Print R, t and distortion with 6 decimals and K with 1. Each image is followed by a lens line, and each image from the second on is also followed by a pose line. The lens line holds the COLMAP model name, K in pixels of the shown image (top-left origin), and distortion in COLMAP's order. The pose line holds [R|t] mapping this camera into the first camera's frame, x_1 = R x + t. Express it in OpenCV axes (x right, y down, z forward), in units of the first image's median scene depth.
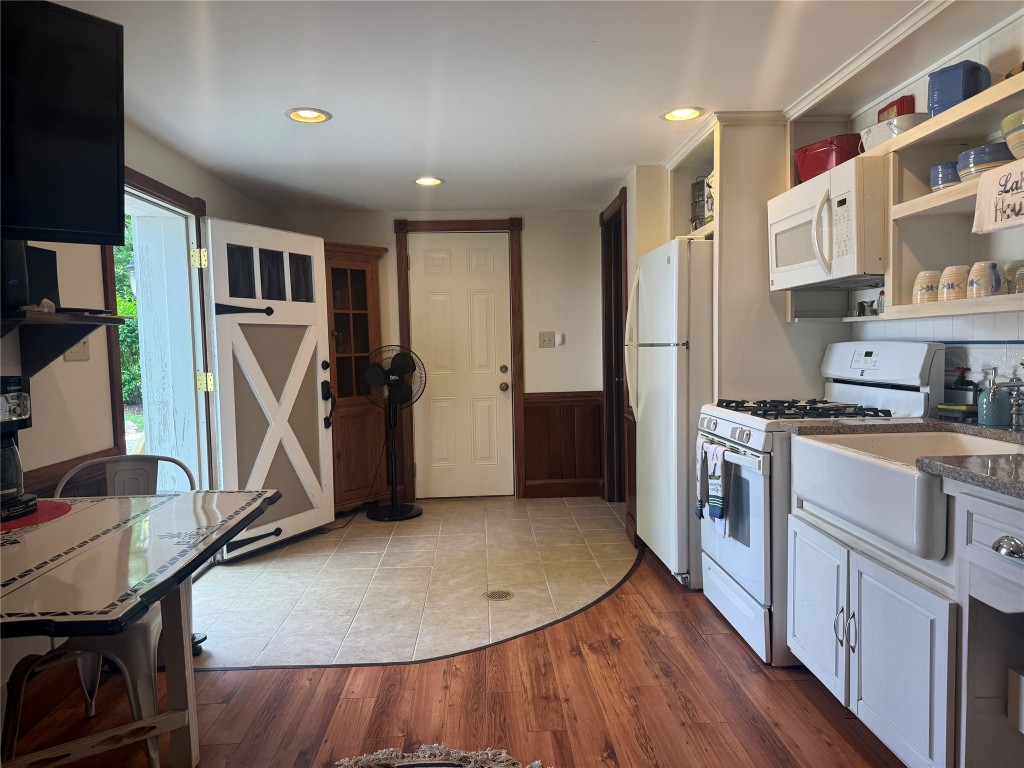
lens RADIAL K [[714.6, 0, 511.8], [0, 714.6, 388.6], [0, 0, 1]] dist [0.118637, -0.151167]
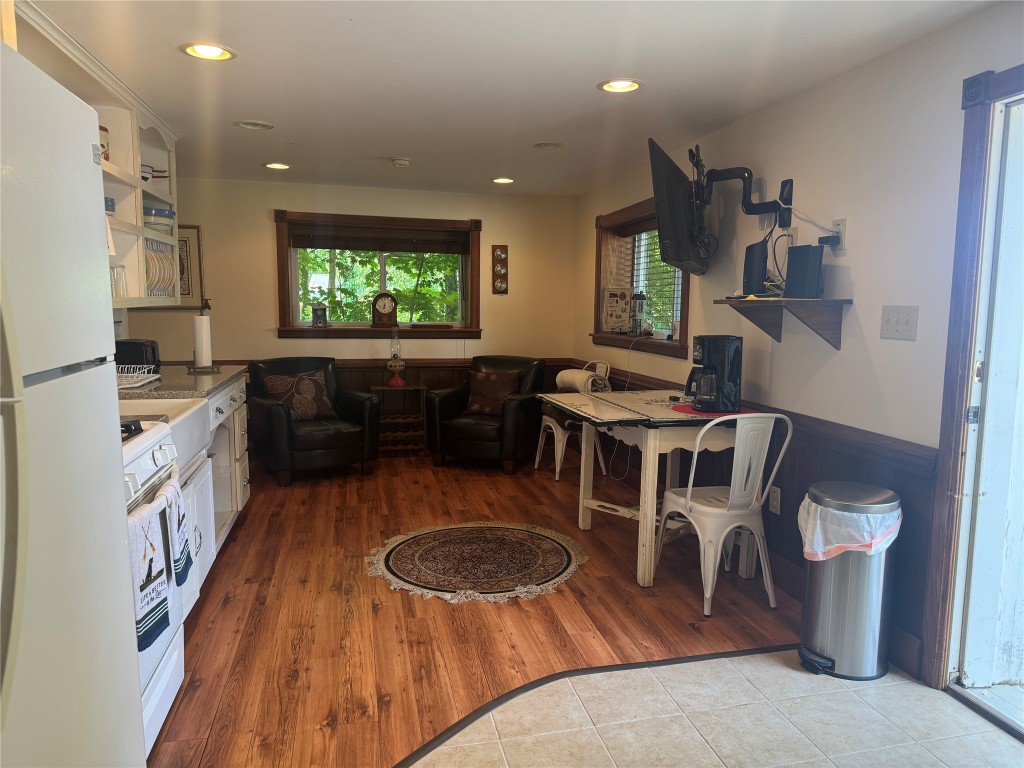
lens RADIAL K [[714.6, 0, 511.8], [0, 714.6, 388.6], [0, 0, 1]] dist [0.118637, -0.151167]
pose [[-0.984575, 0.039244, -0.170507, 0.078669], [0.006249, 0.981787, 0.189884, -0.166741], [0.174853, 0.185889, -0.966888, 1.929142]]
